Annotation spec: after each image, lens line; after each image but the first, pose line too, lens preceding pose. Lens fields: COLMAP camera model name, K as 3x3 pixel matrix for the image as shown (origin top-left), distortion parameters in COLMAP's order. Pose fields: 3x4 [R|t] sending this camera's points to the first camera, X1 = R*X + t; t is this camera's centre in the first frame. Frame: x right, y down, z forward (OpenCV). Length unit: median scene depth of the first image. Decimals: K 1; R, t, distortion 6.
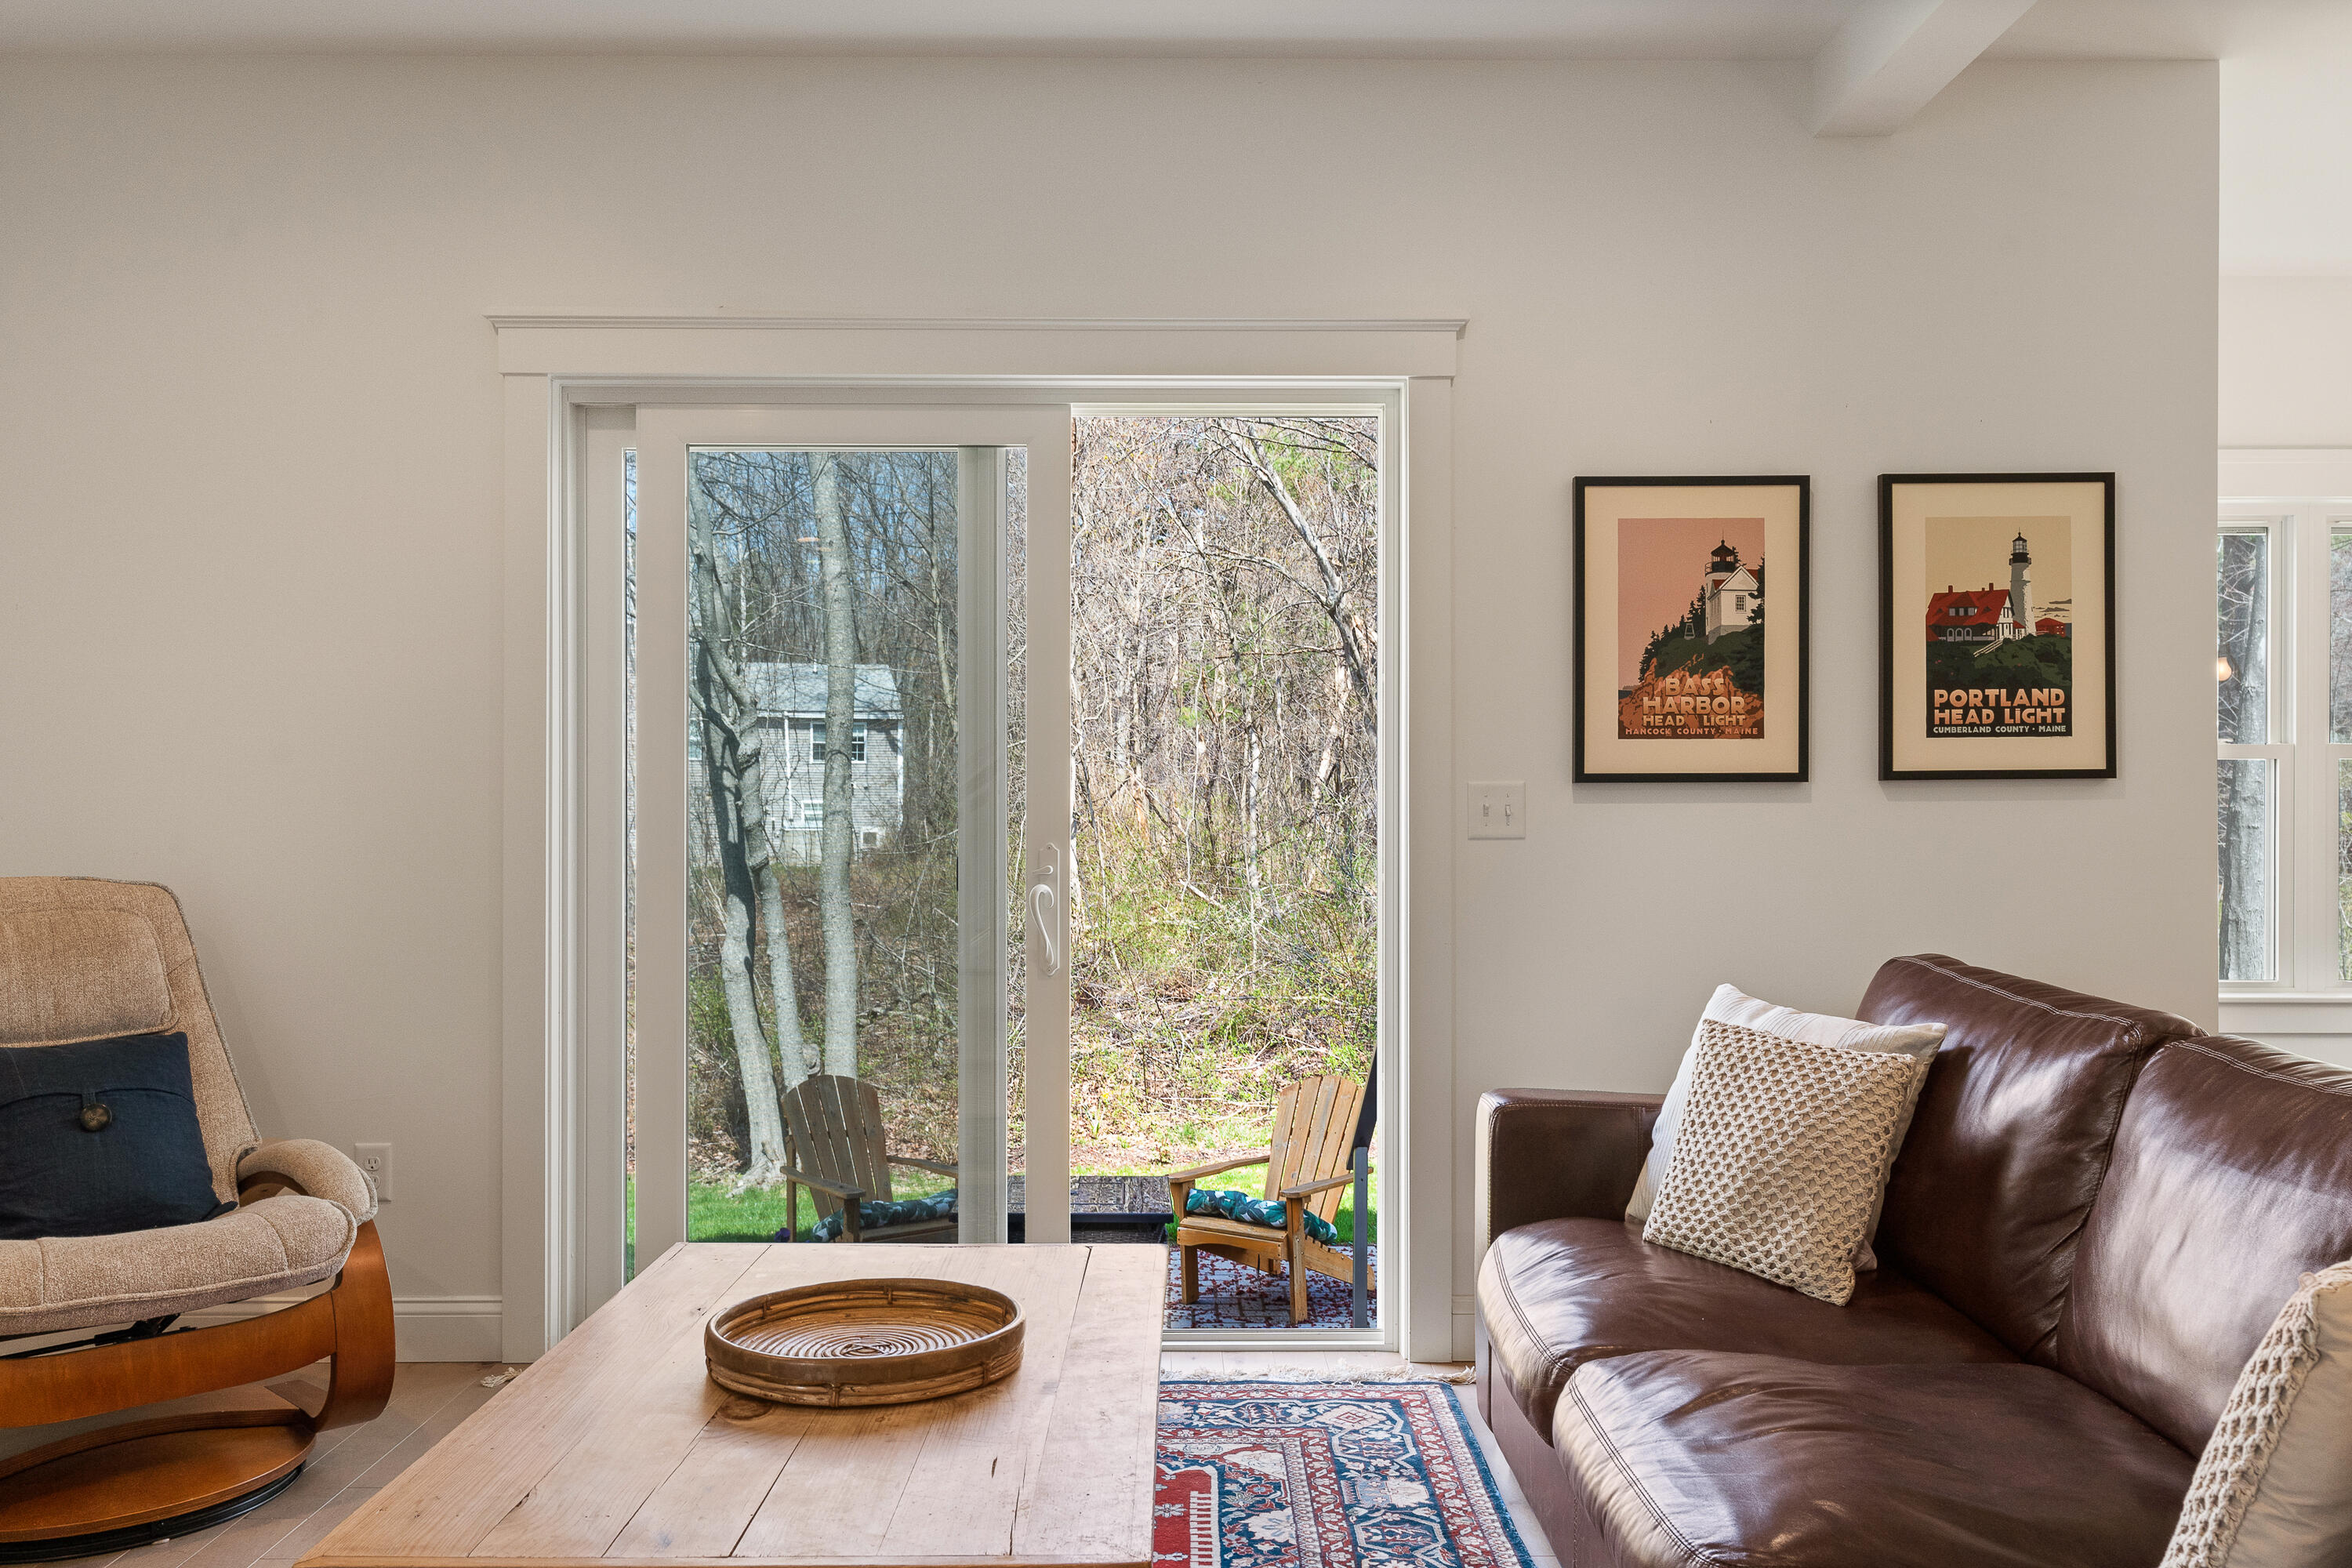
lens RADIAL K [[1812.6, 0, 1168.6], [0, 1812.6, 804.8], [0, 0, 1]] dist [-0.003539, -0.008376]
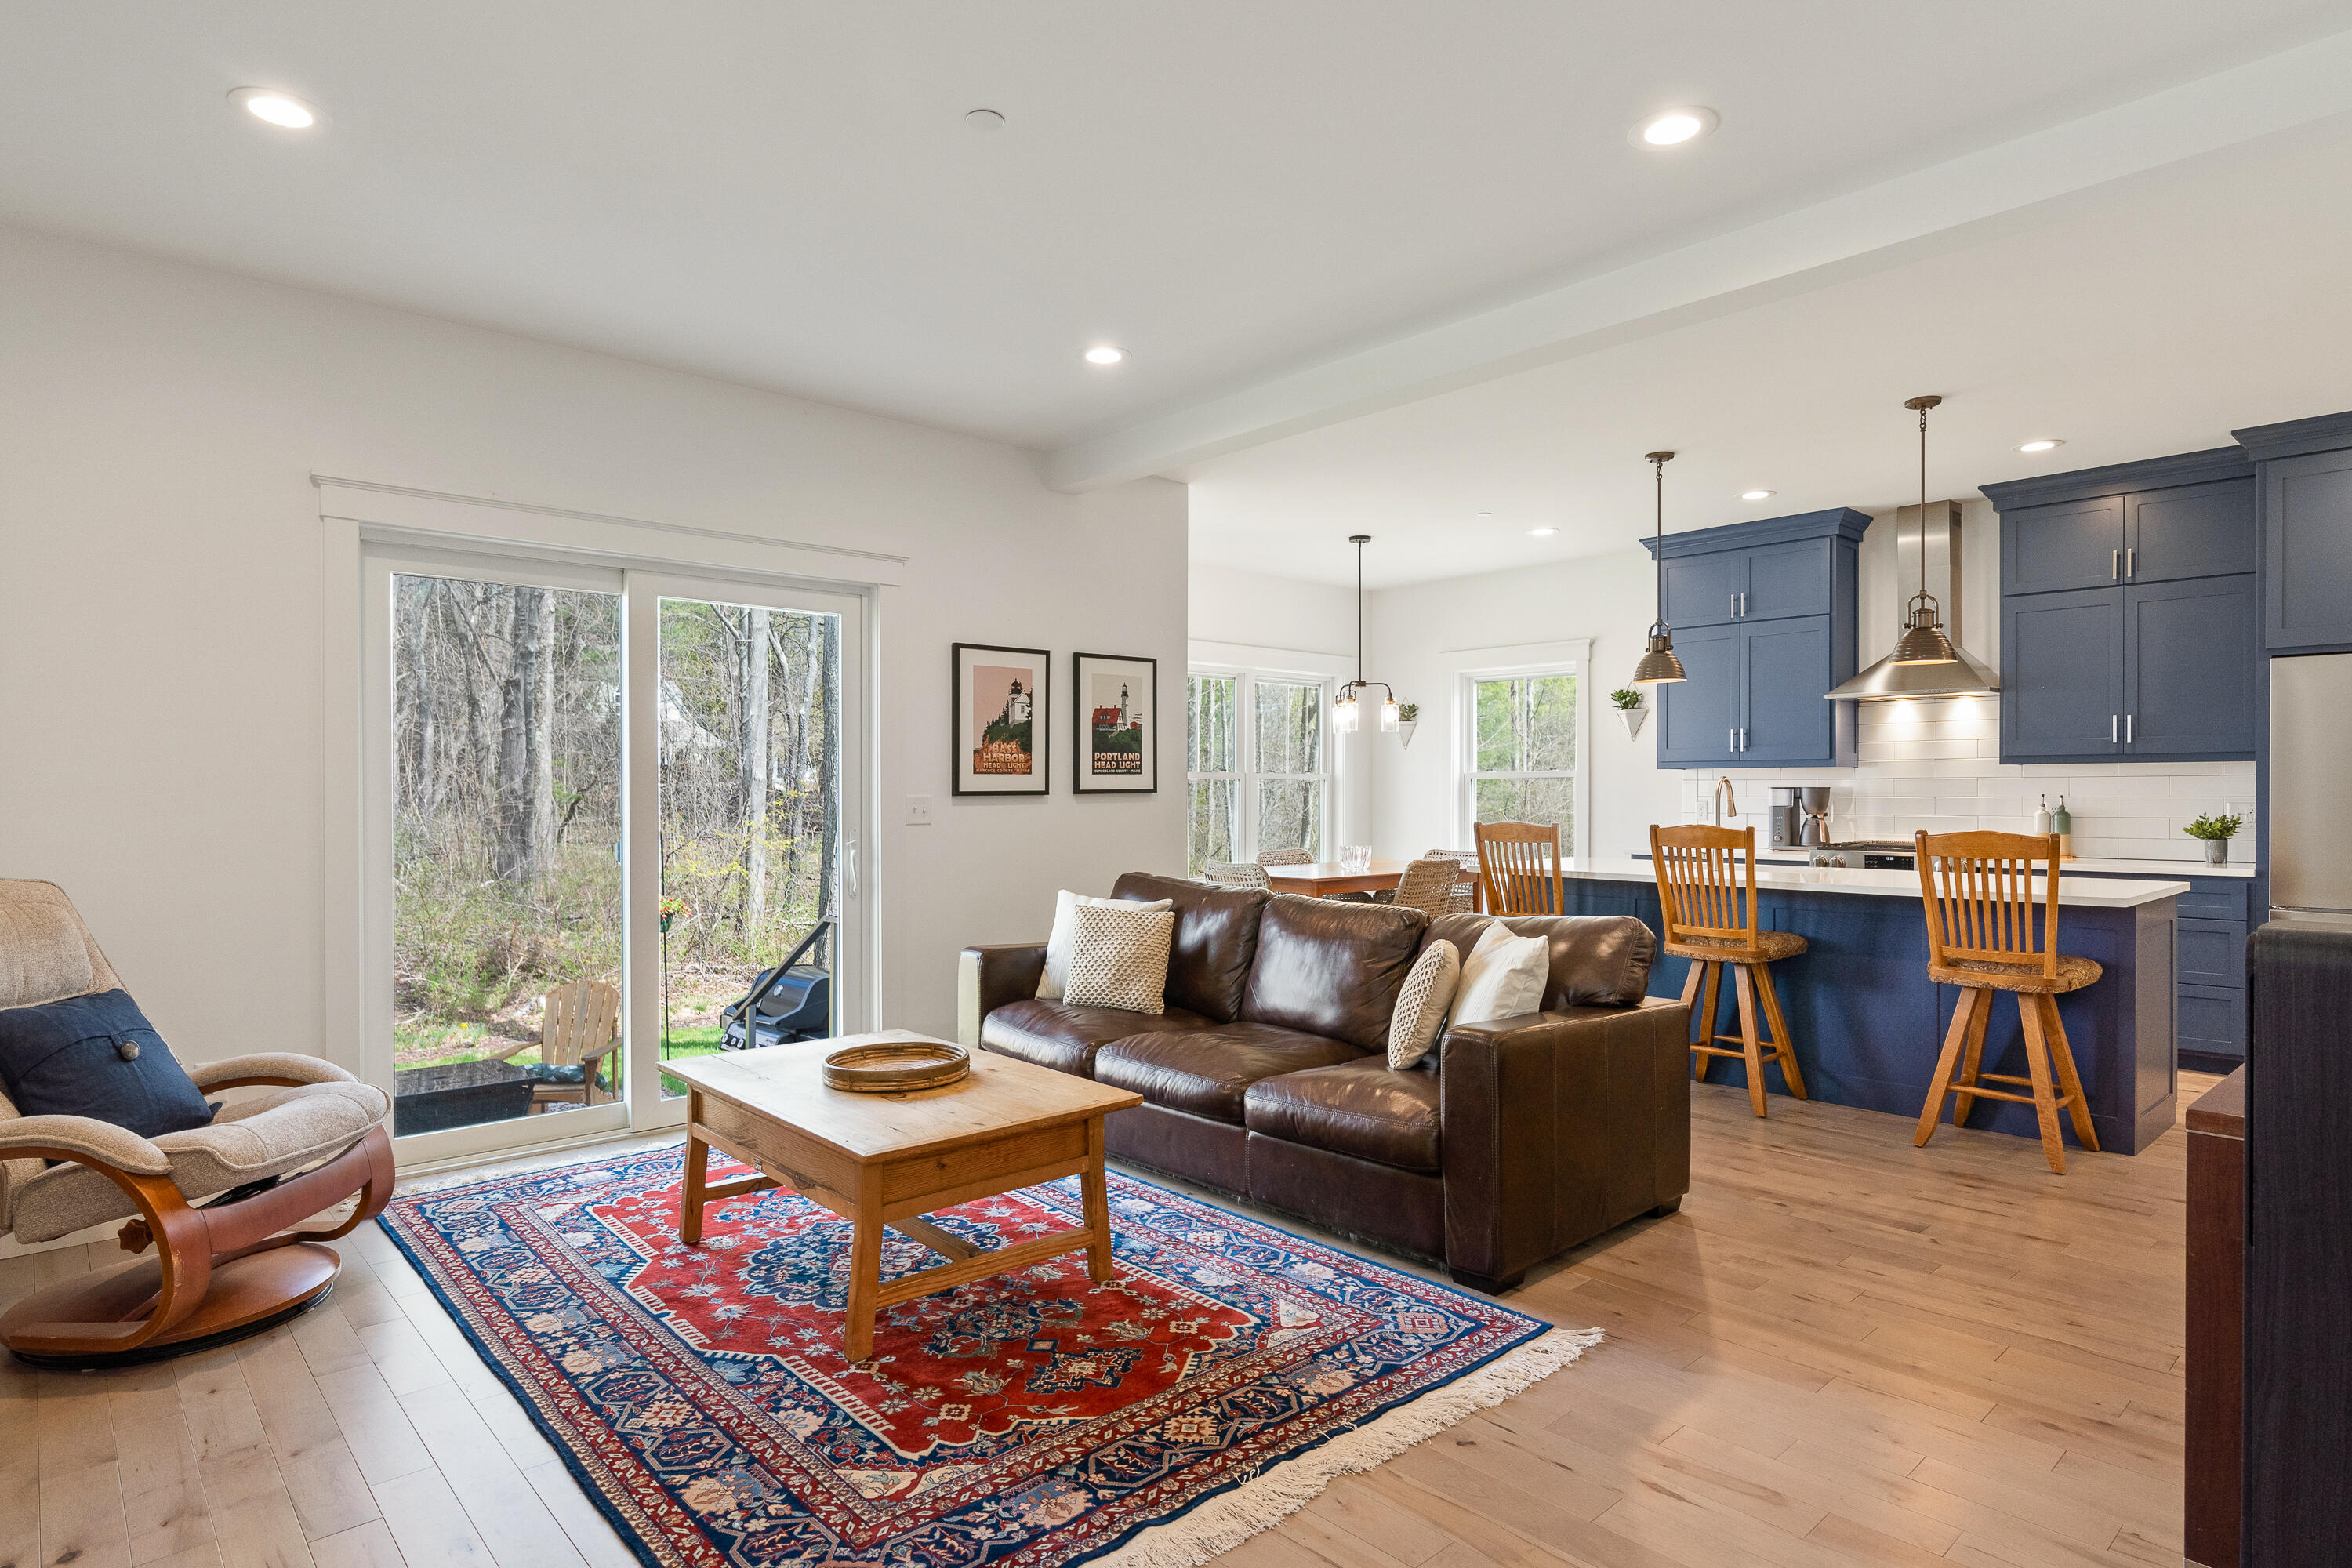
lens RADIAL K [[1267.1, 0, 1160.5], [0, 1267.1, 791.9], [0, 0, 1]] dist [-0.004781, 0.000495]
pose [[0.745175, -0.003234, 0.666861, -0.539930], [-0.000694, 0.999984, 0.005625, -0.024618], [-0.666869, -0.004655, 0.745160, -0.194339]]
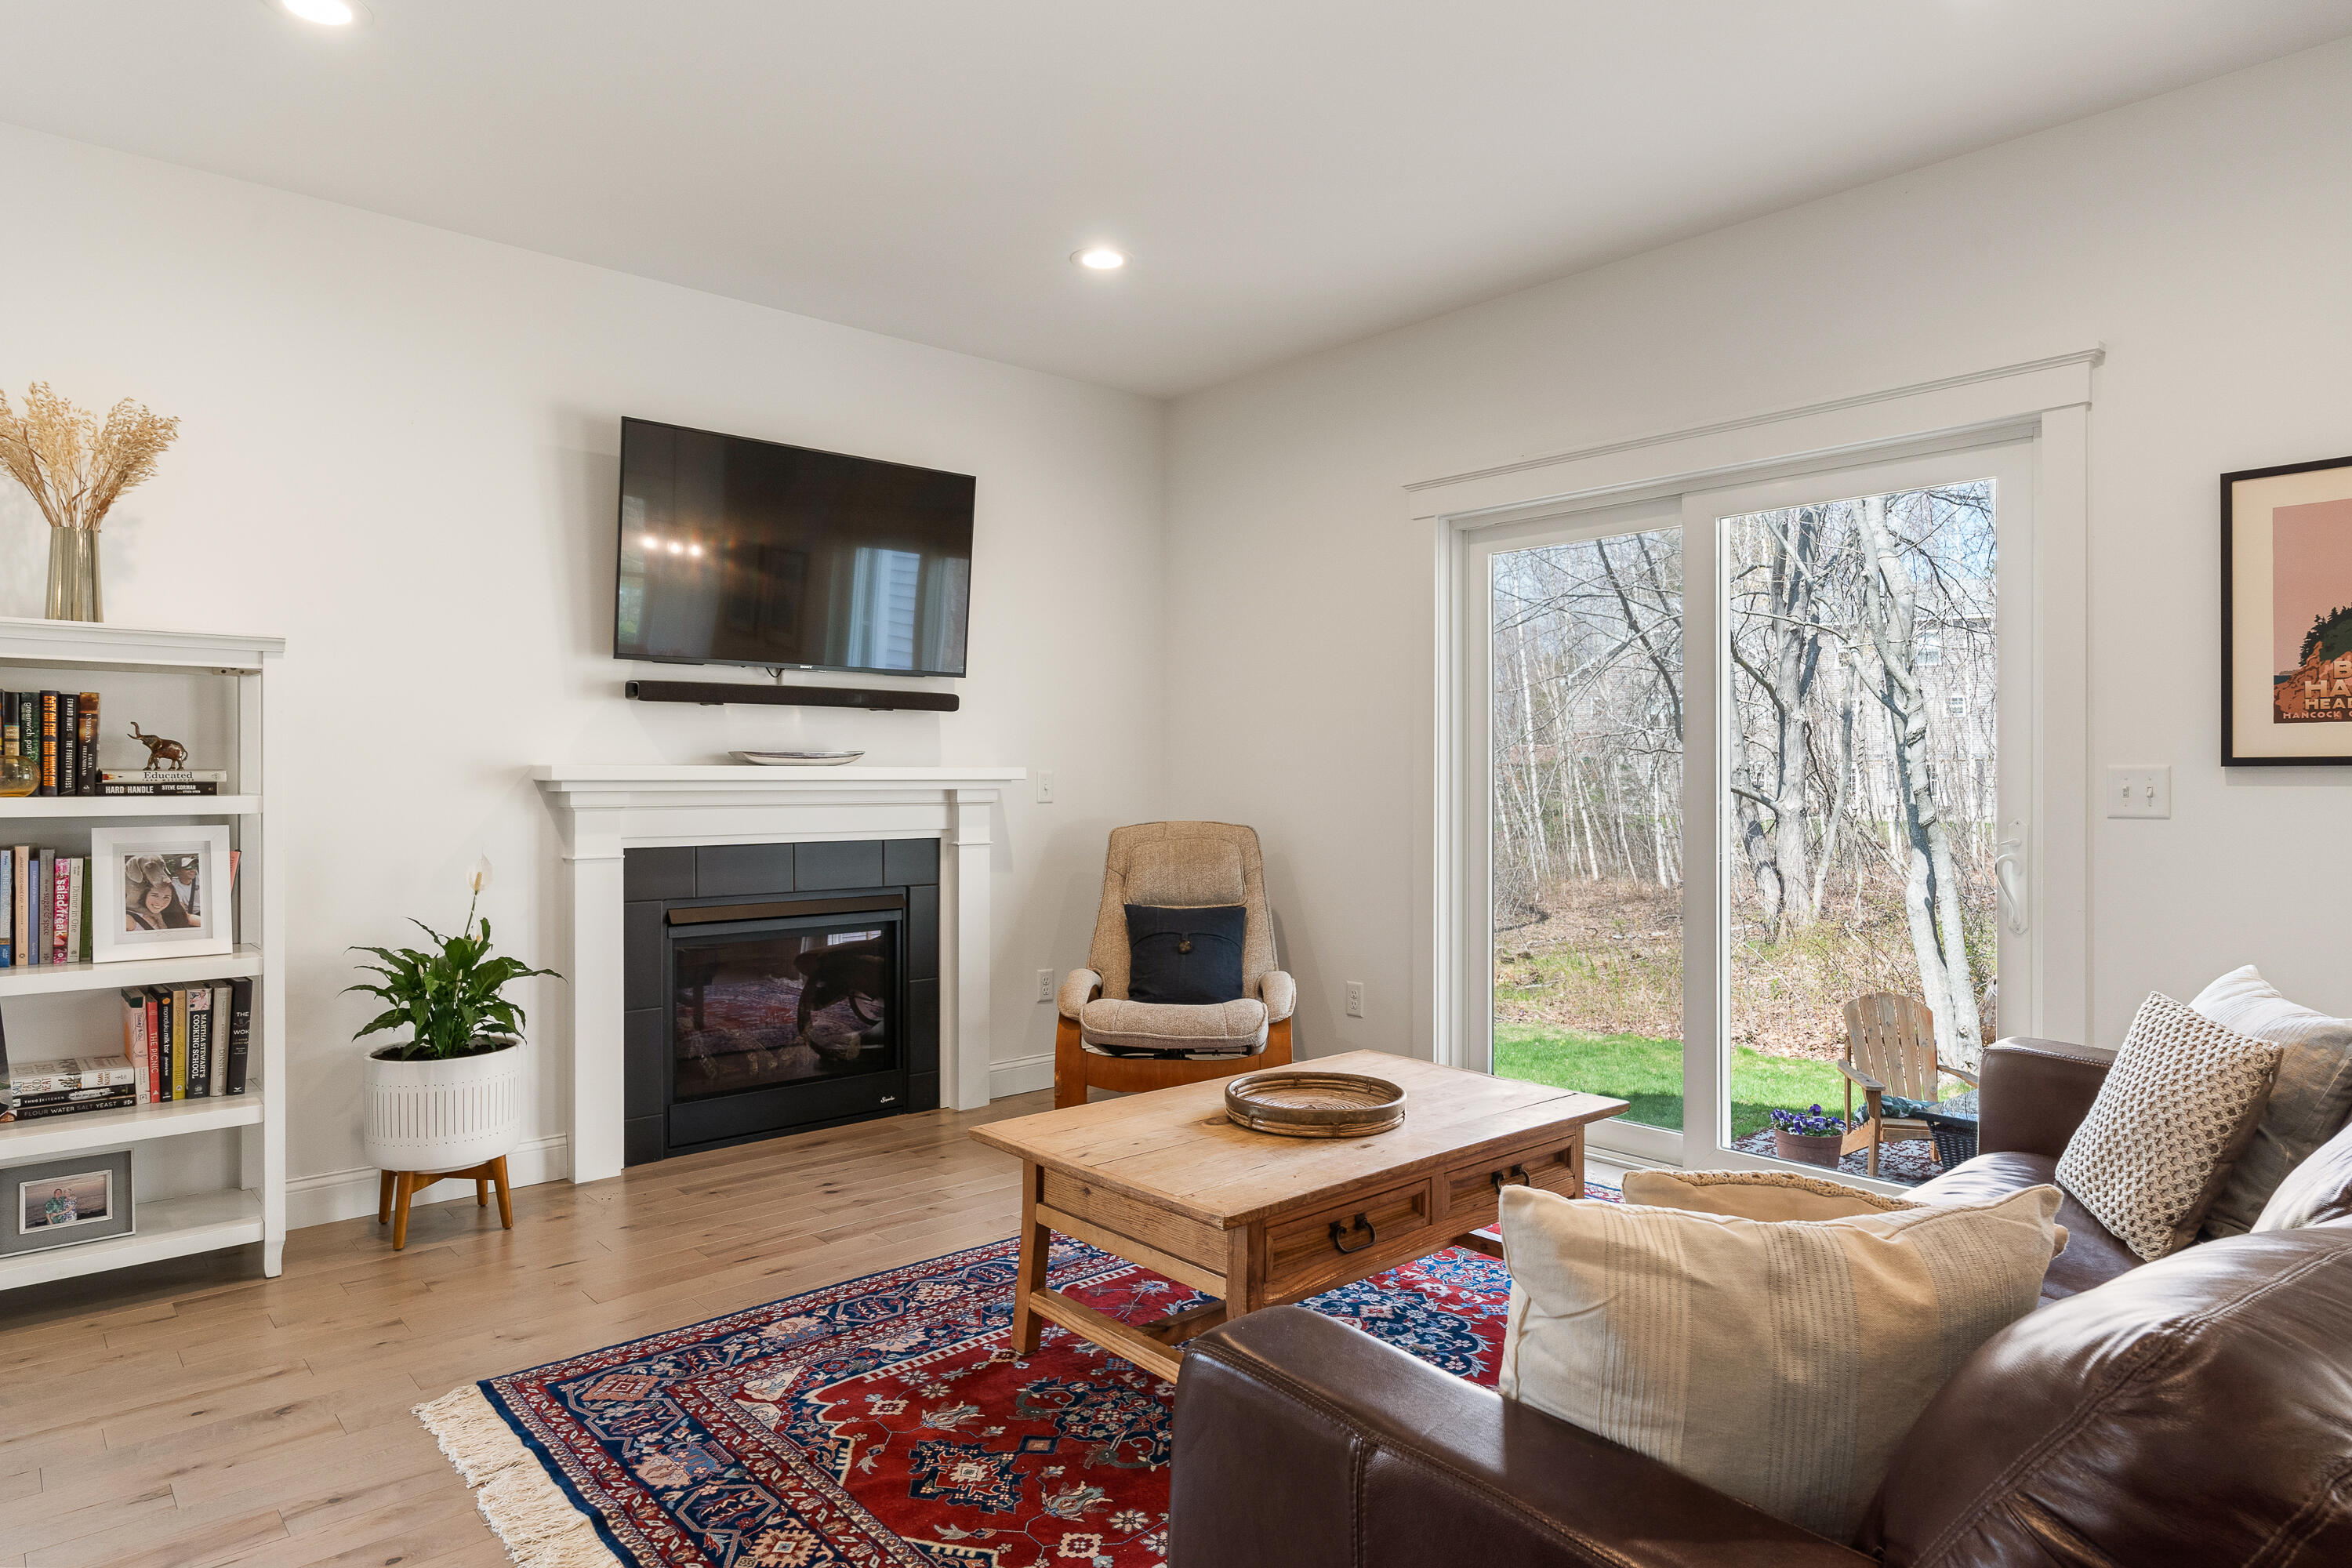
lens RADIAL K [[1378.5, 0, 1189.2], [0, 1378.5, 767.3], [0, 0, 1]] dist [0.002554, -0.000630]
pose [[0.664327, -0.004666, -0.747428, 0.424058], [0.004777, 0.999987, -0.001997, -0.012746], [0.747427, -0.002244, 0.664340, 0.023750]]
